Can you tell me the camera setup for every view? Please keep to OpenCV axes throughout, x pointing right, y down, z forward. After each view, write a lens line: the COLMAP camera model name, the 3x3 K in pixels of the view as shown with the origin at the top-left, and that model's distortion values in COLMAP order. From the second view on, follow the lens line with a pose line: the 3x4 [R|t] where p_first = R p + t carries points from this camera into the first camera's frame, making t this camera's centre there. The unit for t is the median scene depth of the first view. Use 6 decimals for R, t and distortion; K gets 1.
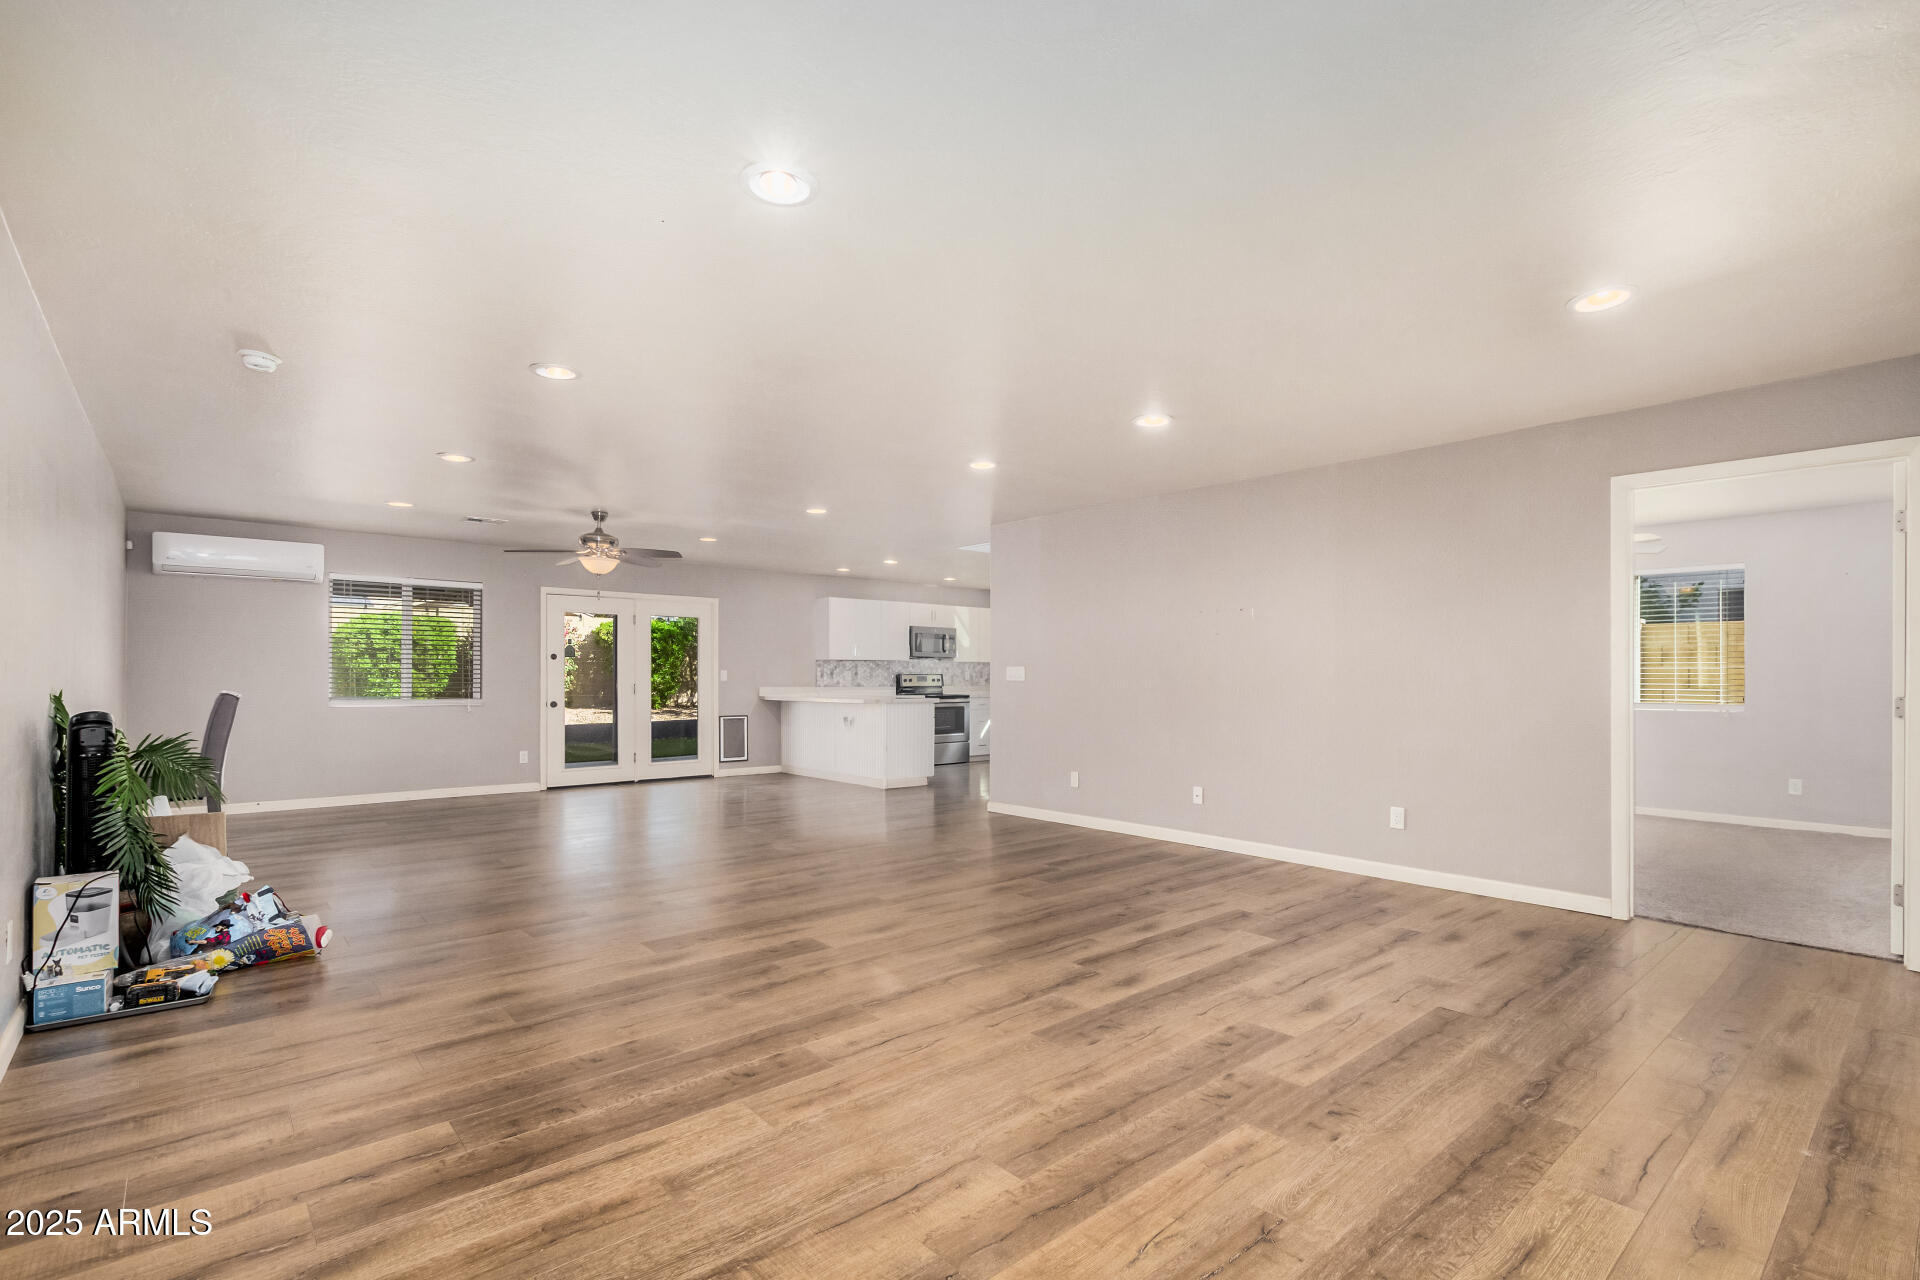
lens RADIAL K [[885.5, 0, 960.7], [0, 885.5, 656.0], [0, 0, 1]] dist [0.001753, 0.000648]
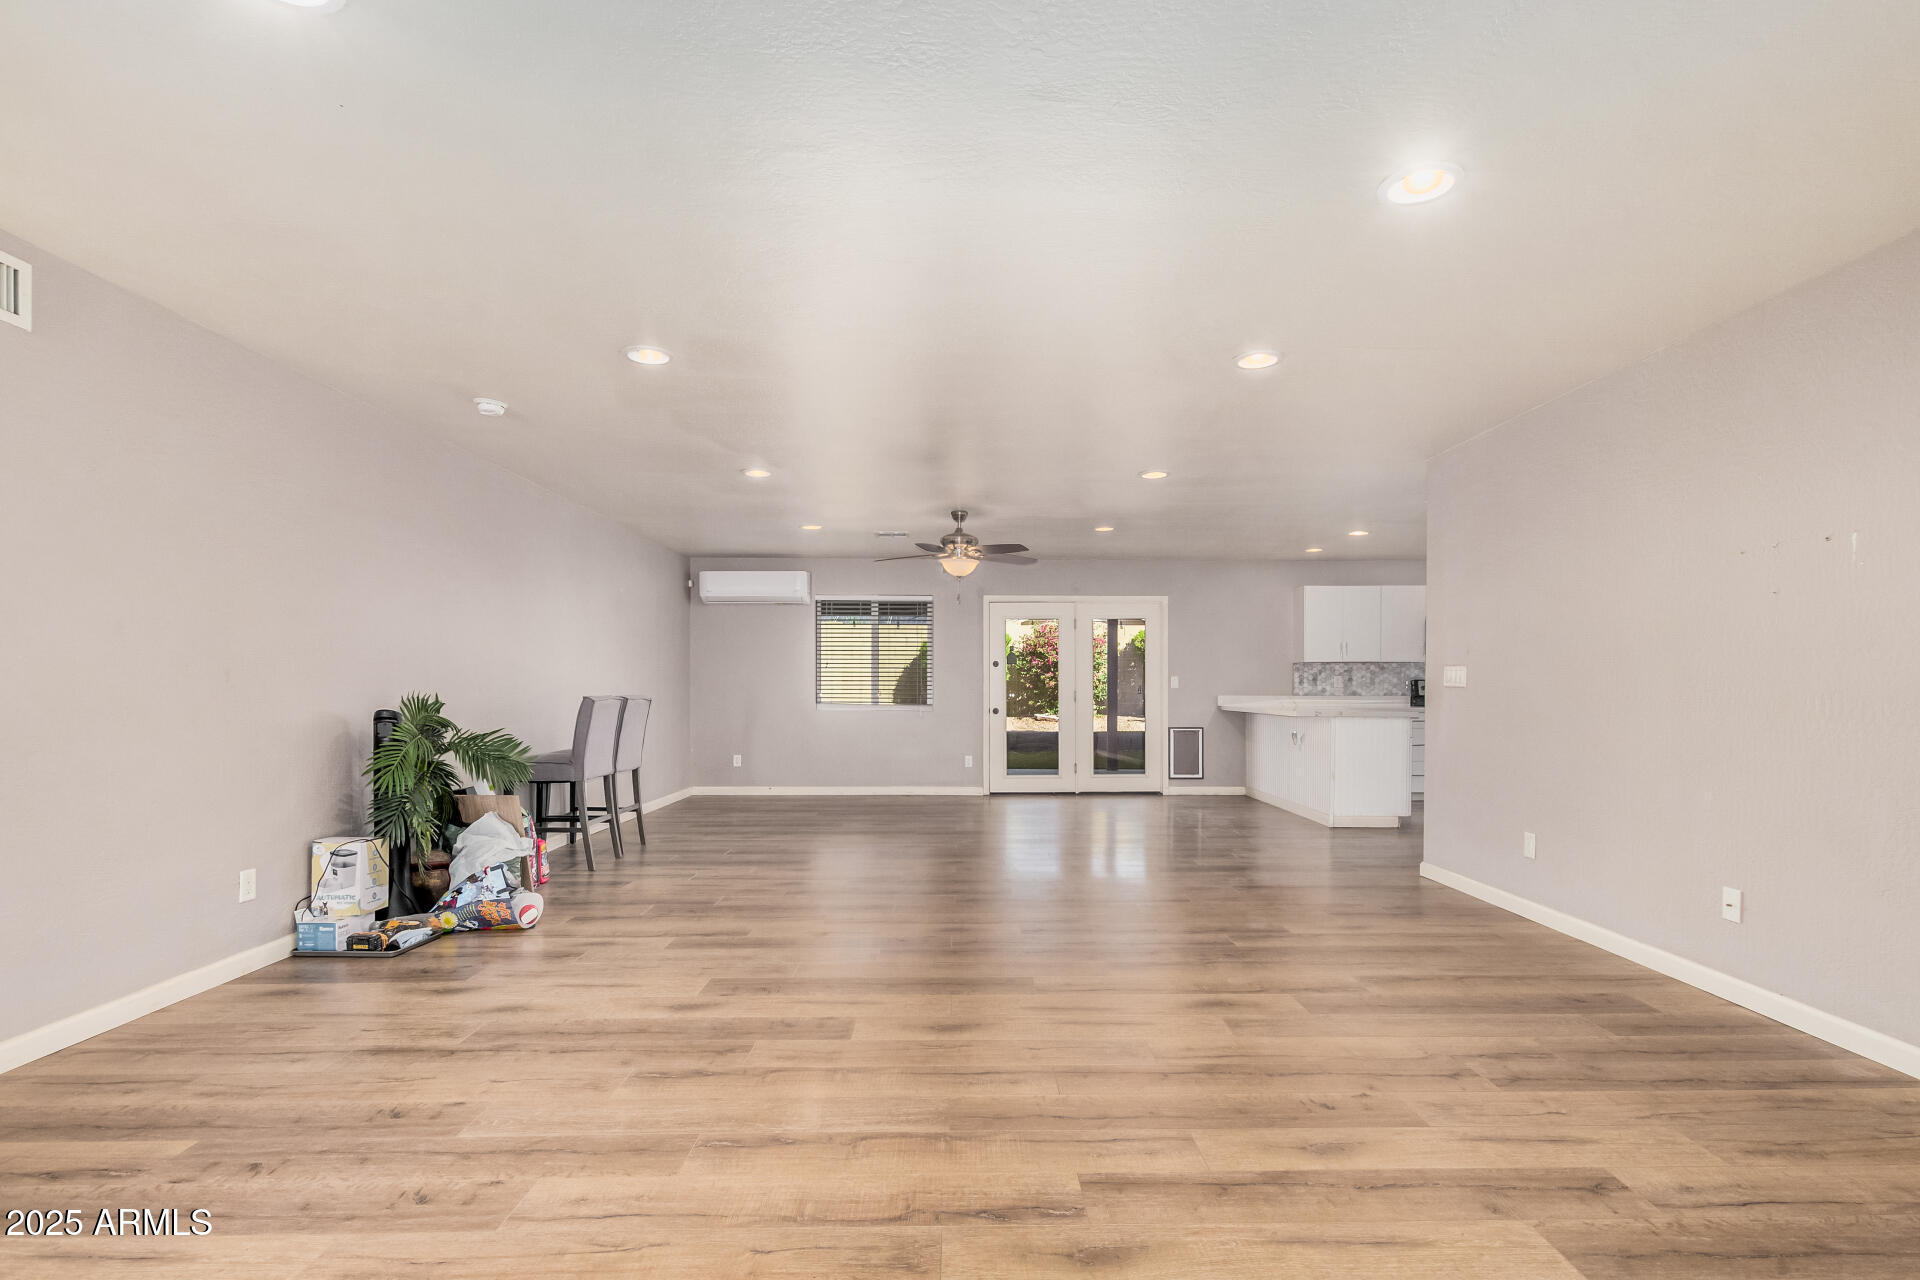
lens RADIAL K [[885.5, 0, 977.2], [0, 885.5, 697.7], [0, 0, 1]] dist [0.001753, 0.000648]
pose [[0.766669, 0.006750, -0.642007, 0.178494], [0.016775, 0.999393, 0.030540, 0.007923], [0.641823, -0.034184, 0.766091, 0.215218]]
